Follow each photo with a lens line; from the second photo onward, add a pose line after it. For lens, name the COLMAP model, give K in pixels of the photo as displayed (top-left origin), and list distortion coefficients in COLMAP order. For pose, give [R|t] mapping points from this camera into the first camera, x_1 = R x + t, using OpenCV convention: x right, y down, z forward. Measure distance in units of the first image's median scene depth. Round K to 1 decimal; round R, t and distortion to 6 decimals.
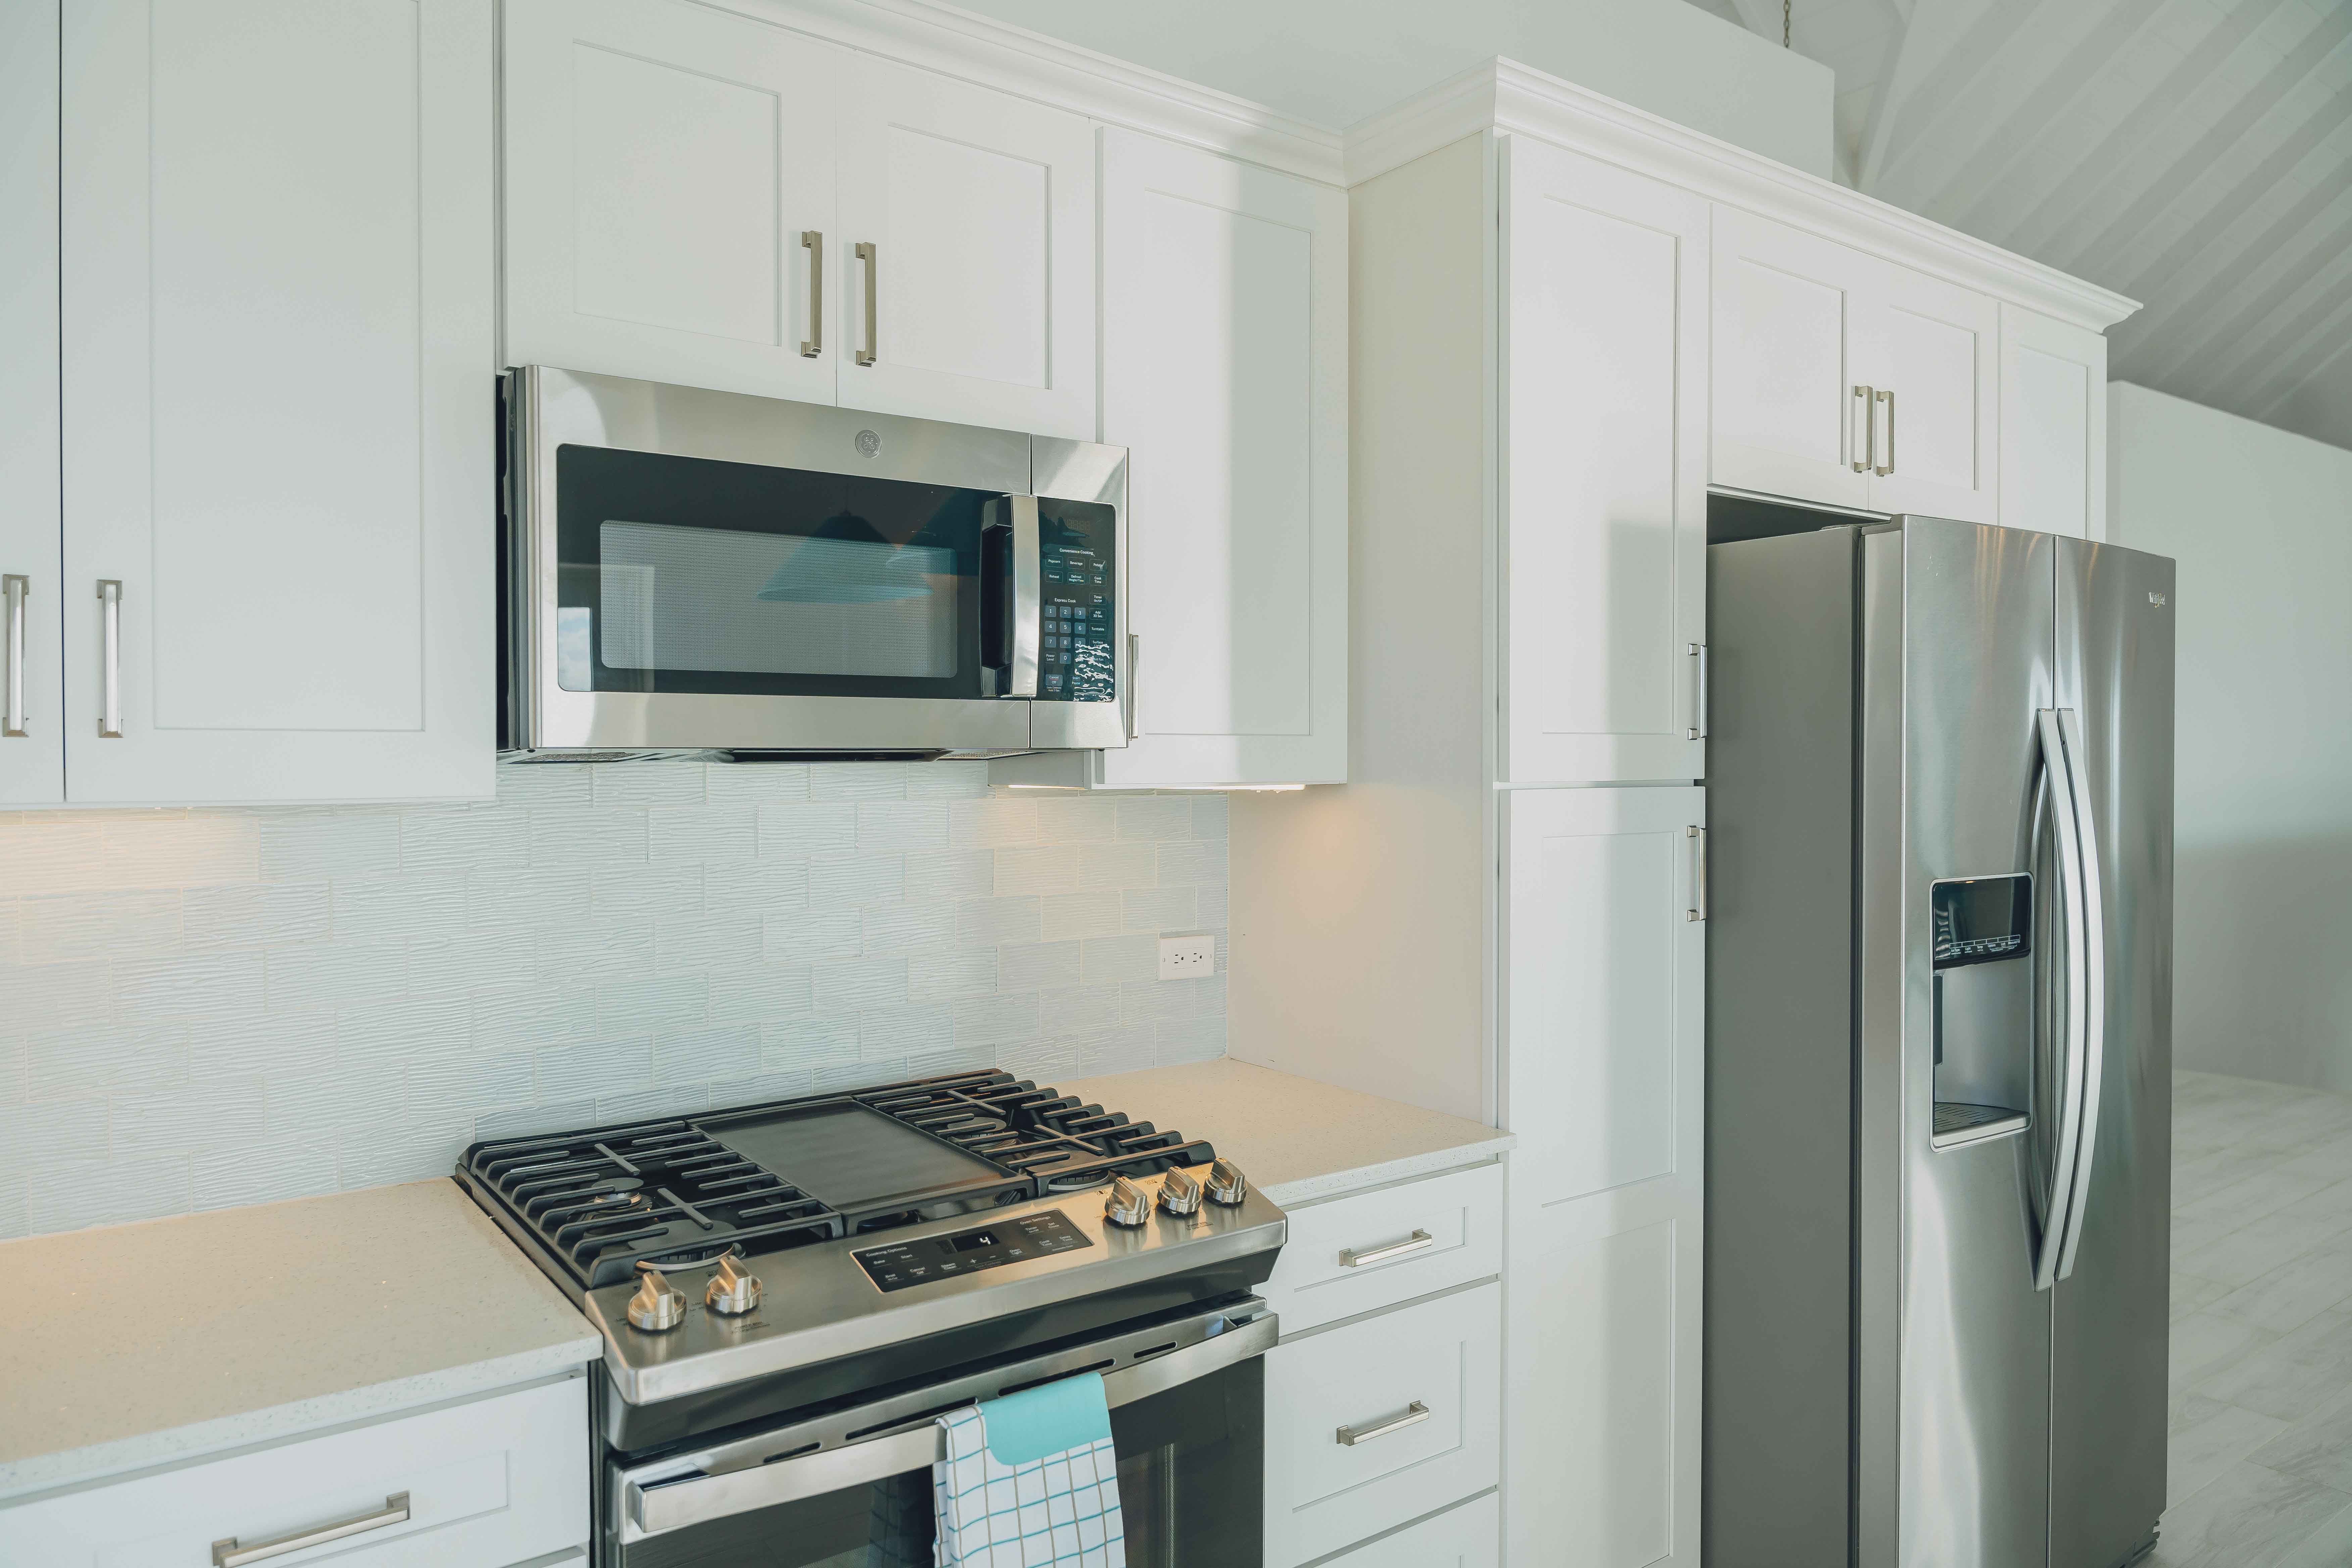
lens RADIAL K [[1616.8, 0, 1176.0], [0, 1616.8, 784.0], [0, 0, 1]] dist [-0.006519, -0.001780]
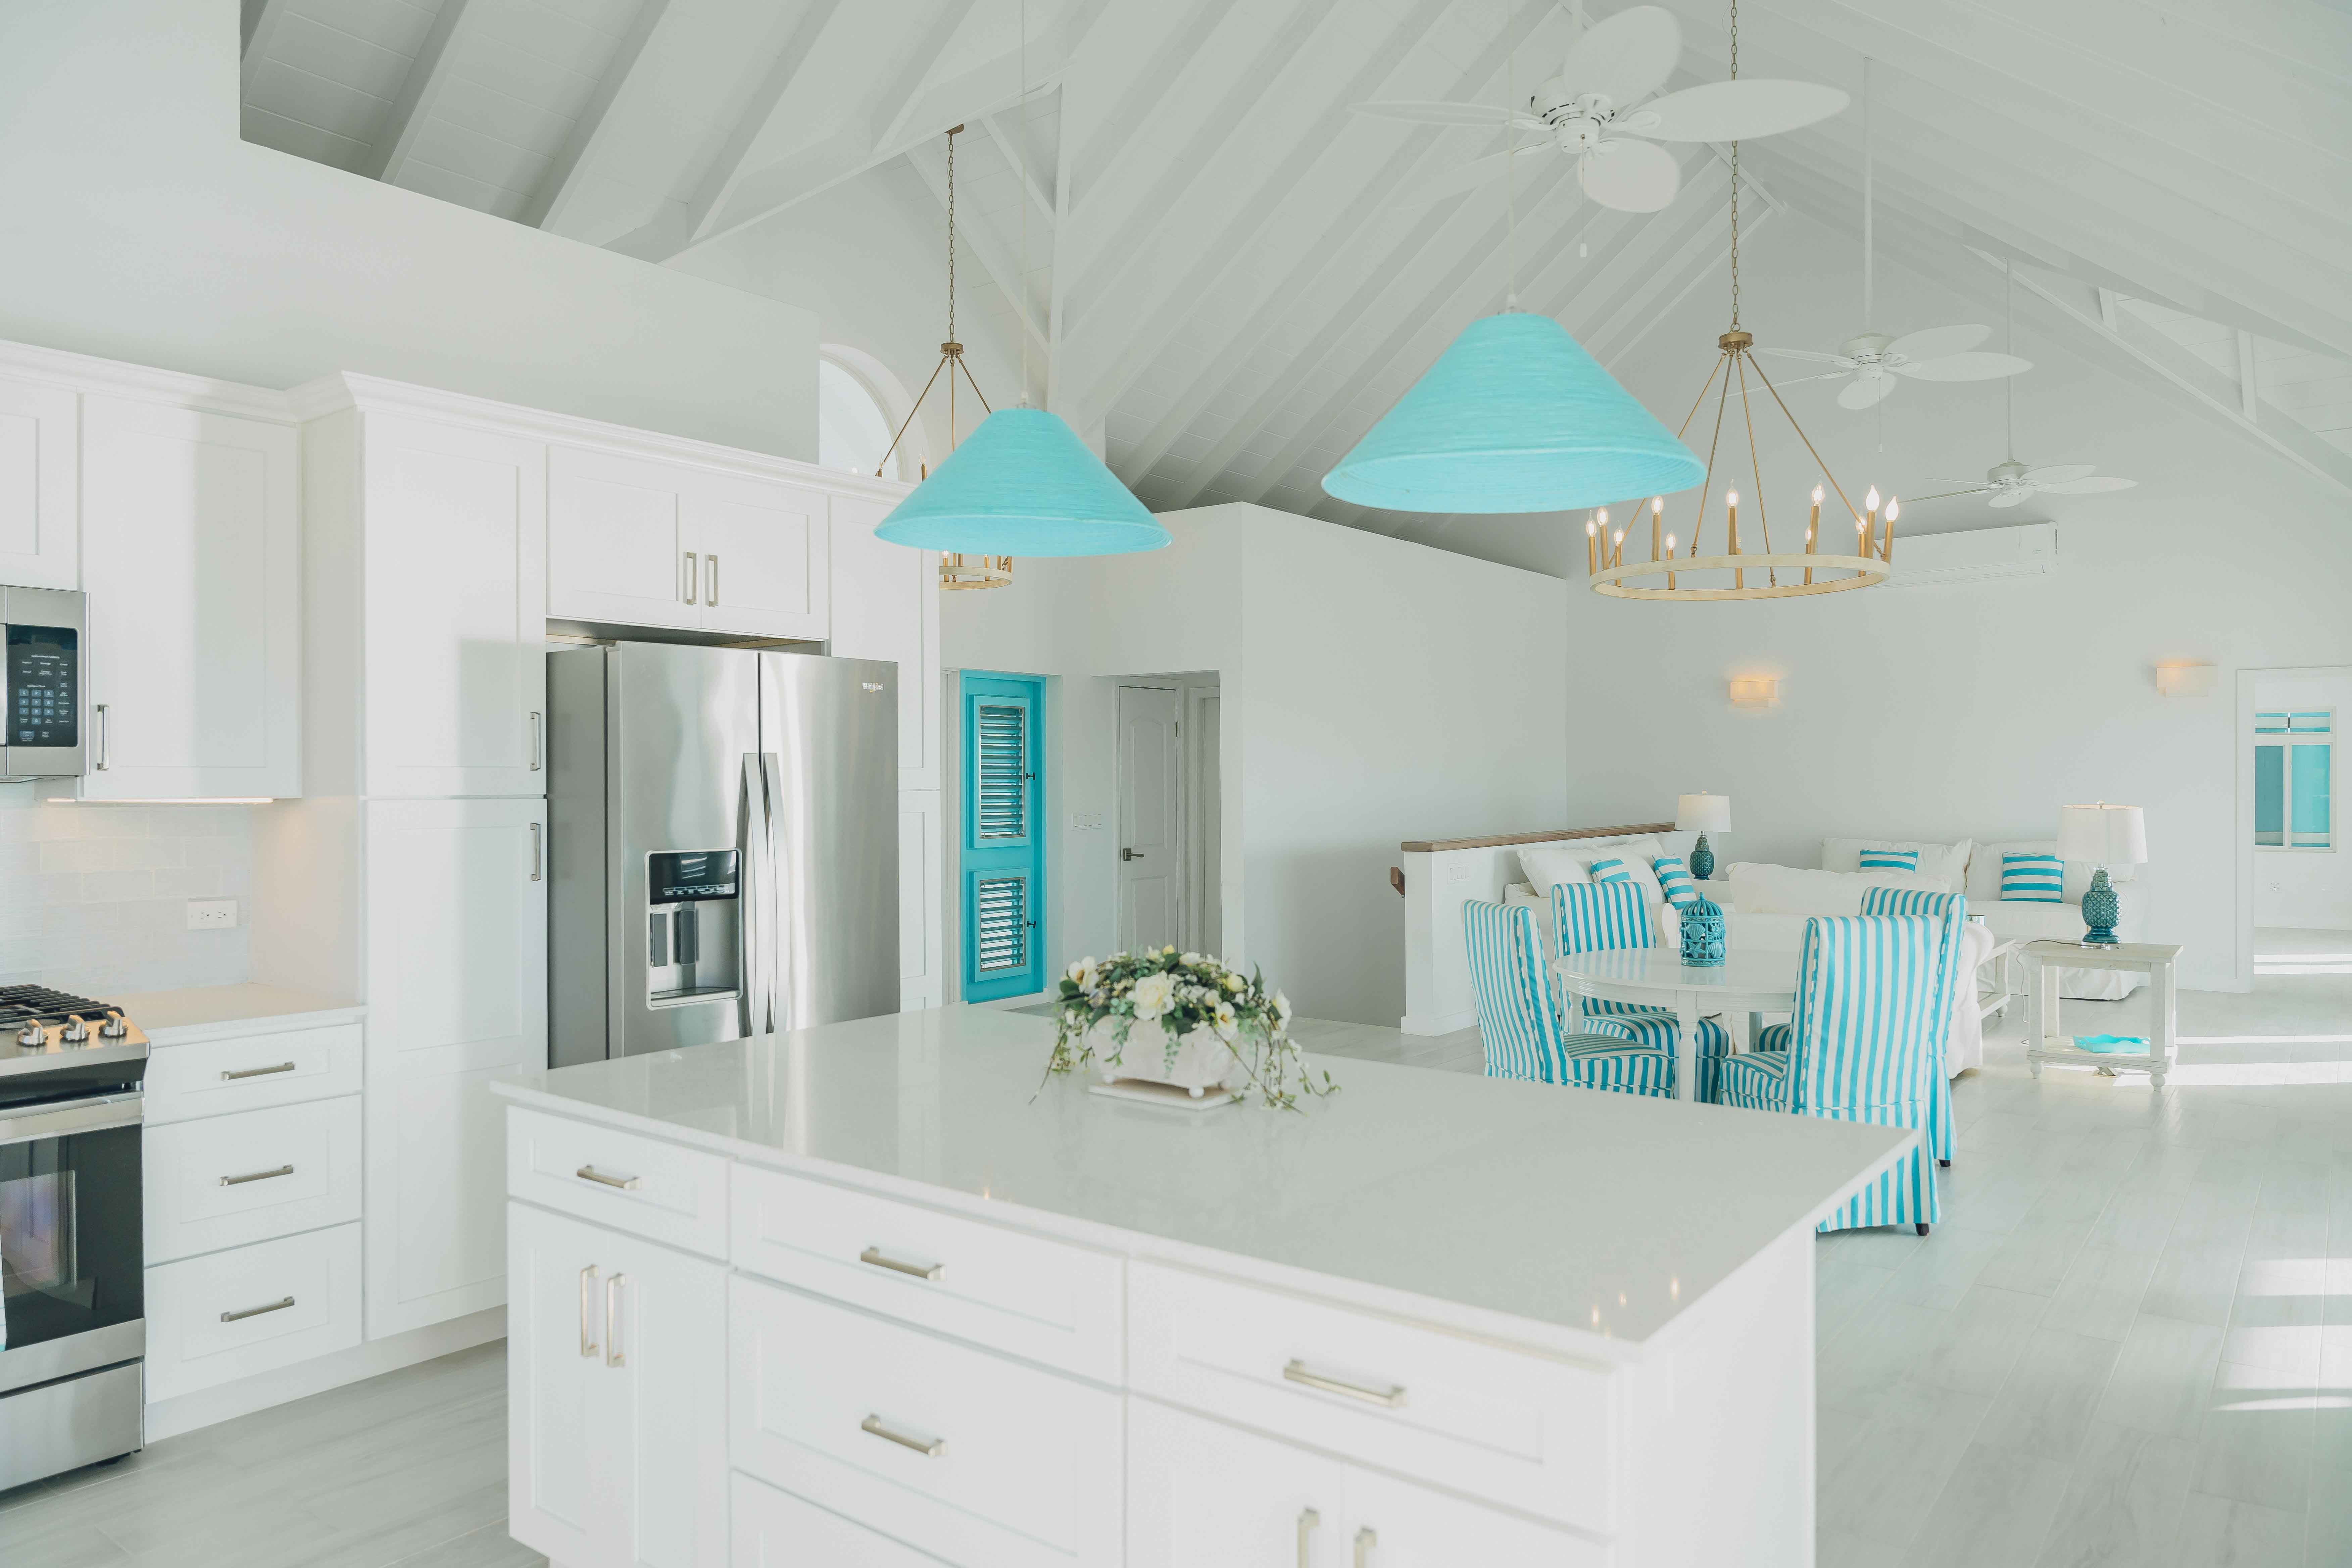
lens RADIAL K [[1590.7, 0, 1175.9], [0, 1590.7, 798.1], [0, 0, 1]] dist [-0.002845, -0.004705]
pose [[0.961597, -0.004999, 0.274419, 0.558750], [0.008636, 0.999890, -0.012048, 0.028485], [-0.274329, 0.013956, 0.961535, -0.811778]]
